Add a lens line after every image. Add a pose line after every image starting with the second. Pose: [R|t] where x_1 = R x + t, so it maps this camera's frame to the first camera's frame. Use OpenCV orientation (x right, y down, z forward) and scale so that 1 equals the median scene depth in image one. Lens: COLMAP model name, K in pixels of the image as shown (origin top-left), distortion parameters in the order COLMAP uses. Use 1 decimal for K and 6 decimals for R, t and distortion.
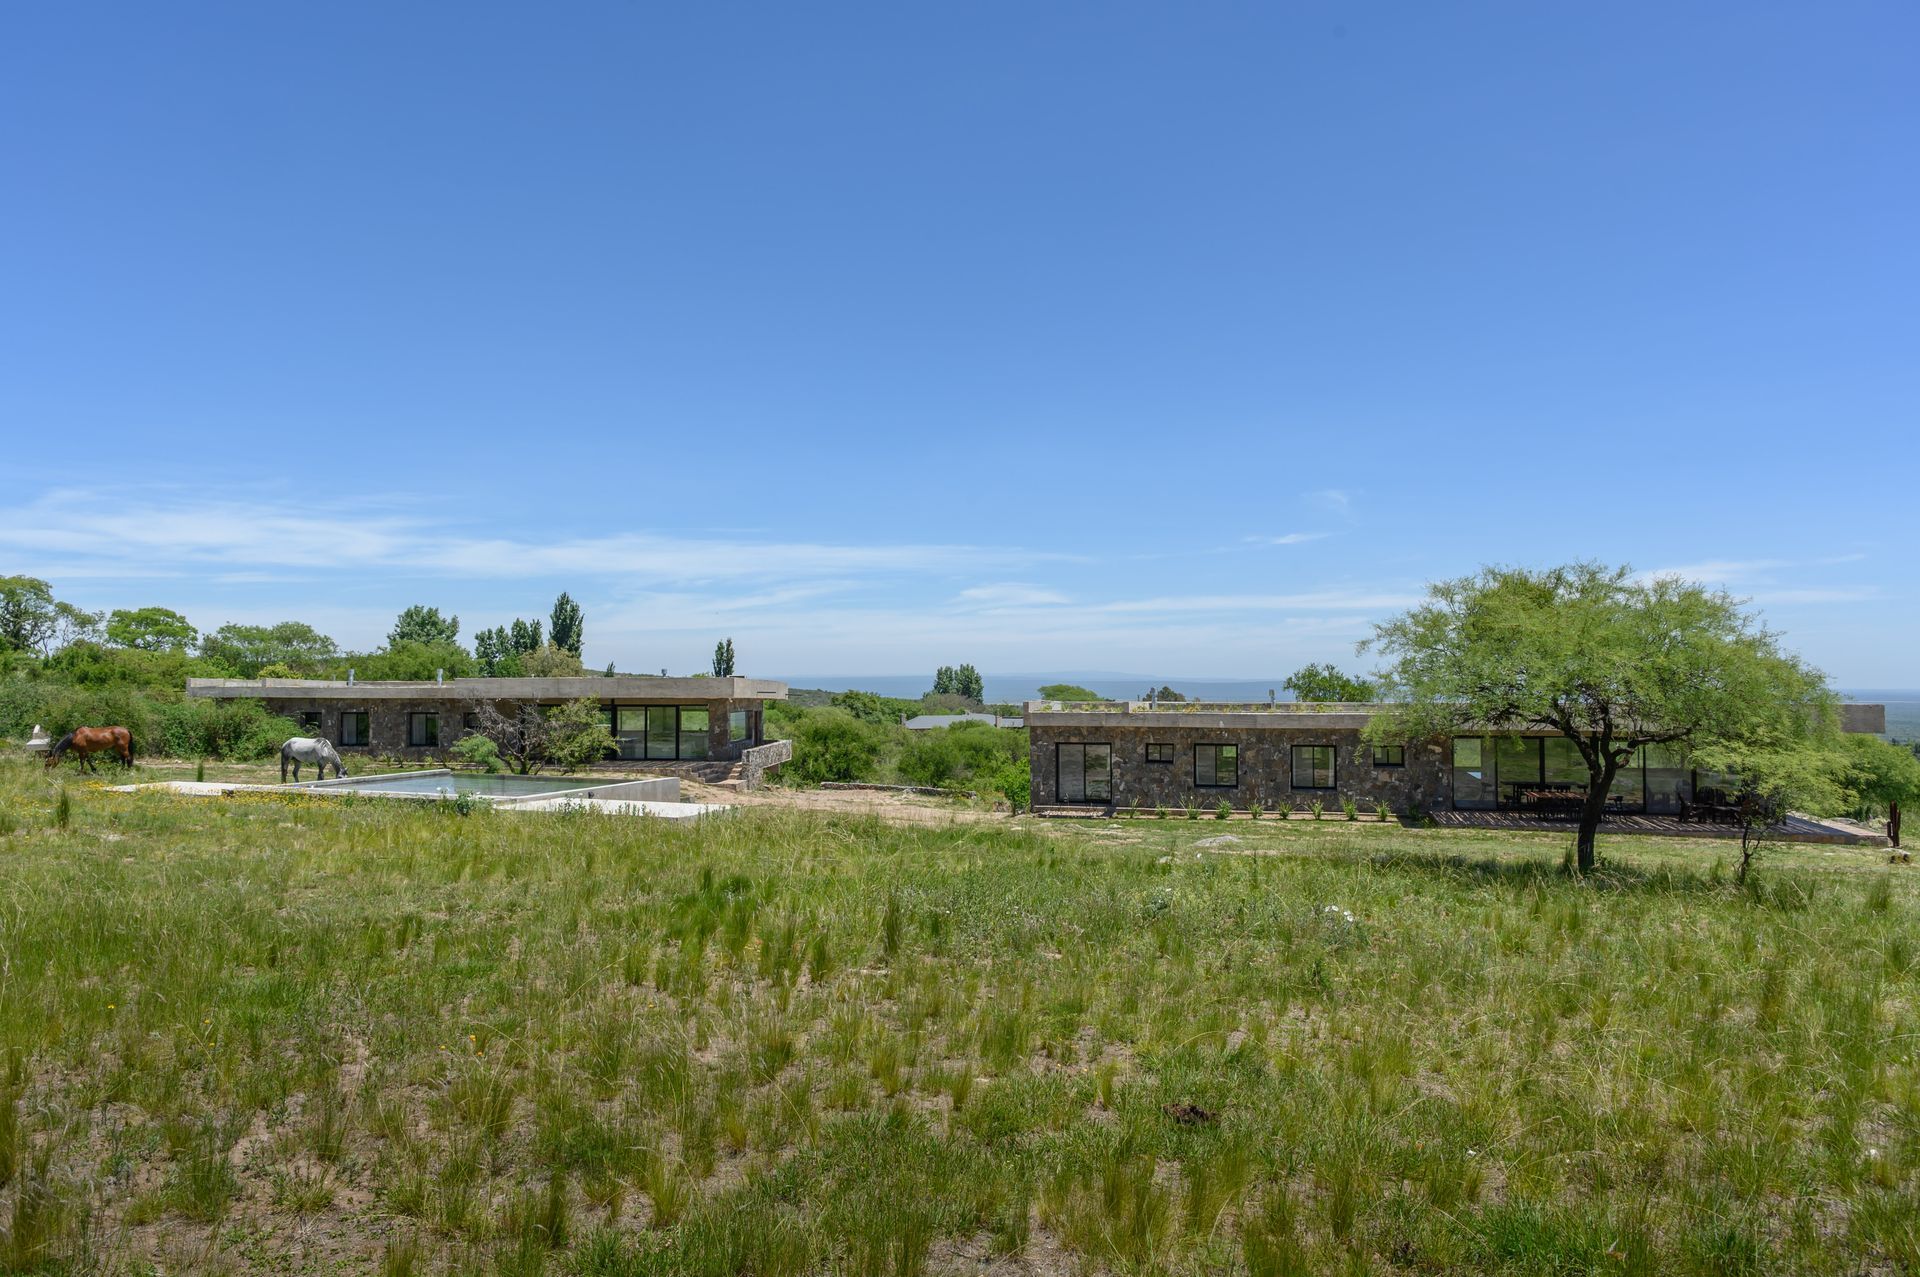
lens RADIAL K [[1247.8, 0, 960.0], [0, 1247.8, 638.5], [0, 0, 1]] dist [-0.022459, -0.000531]
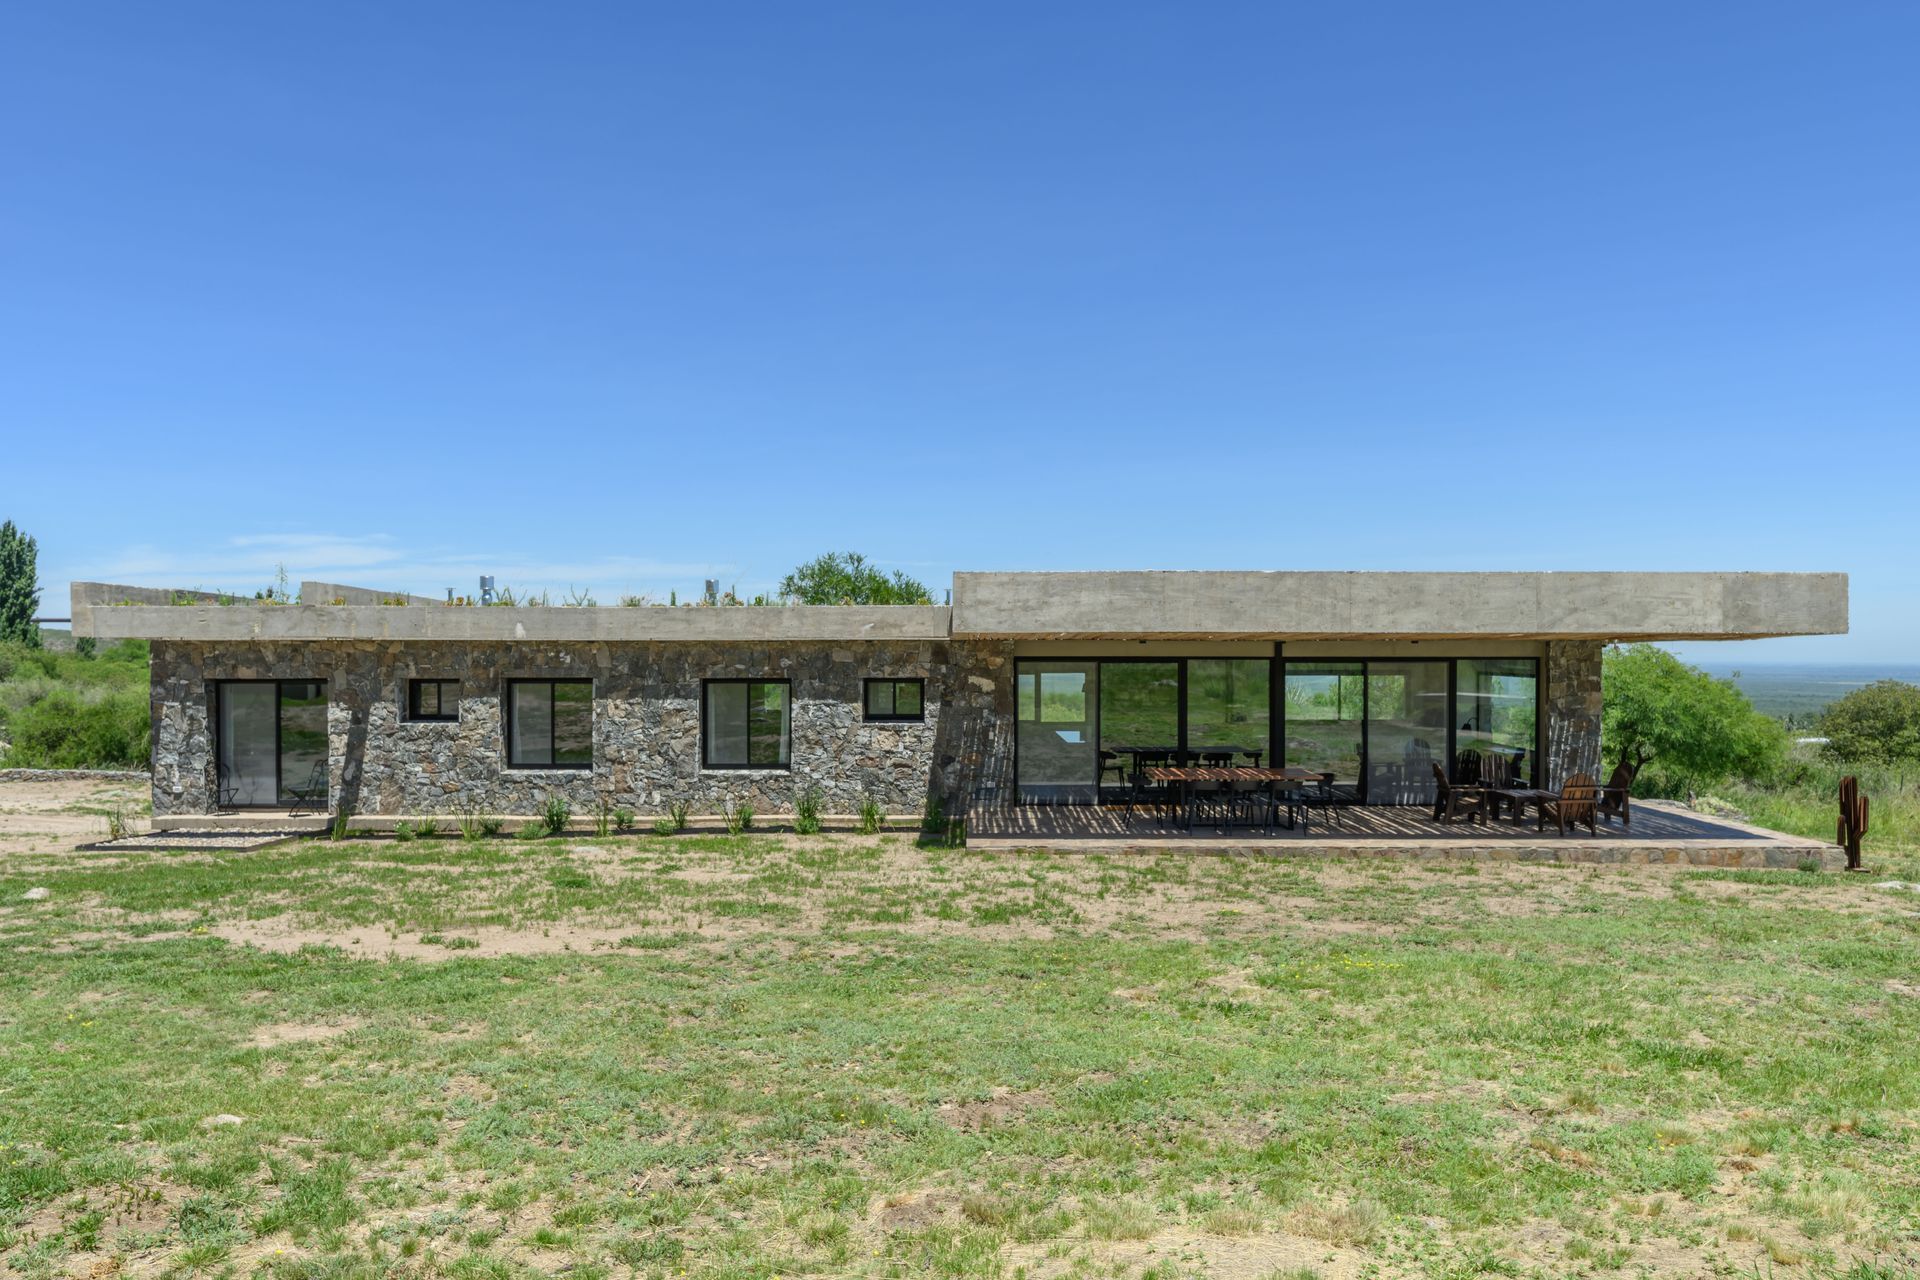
lens RADIAL K [[1281.3, 0, 960.0], [0, 1281.3, 640.0], [0, 0, 1]] dist [0.006679, 0.001035]
pose [[0.967195, 0.004100, 0.254001, 0.204539], [-0.010700, 0.999640, 0.024605, 0.049241], [-0.253809, -0.026515, 0.966891, 0.426633]]
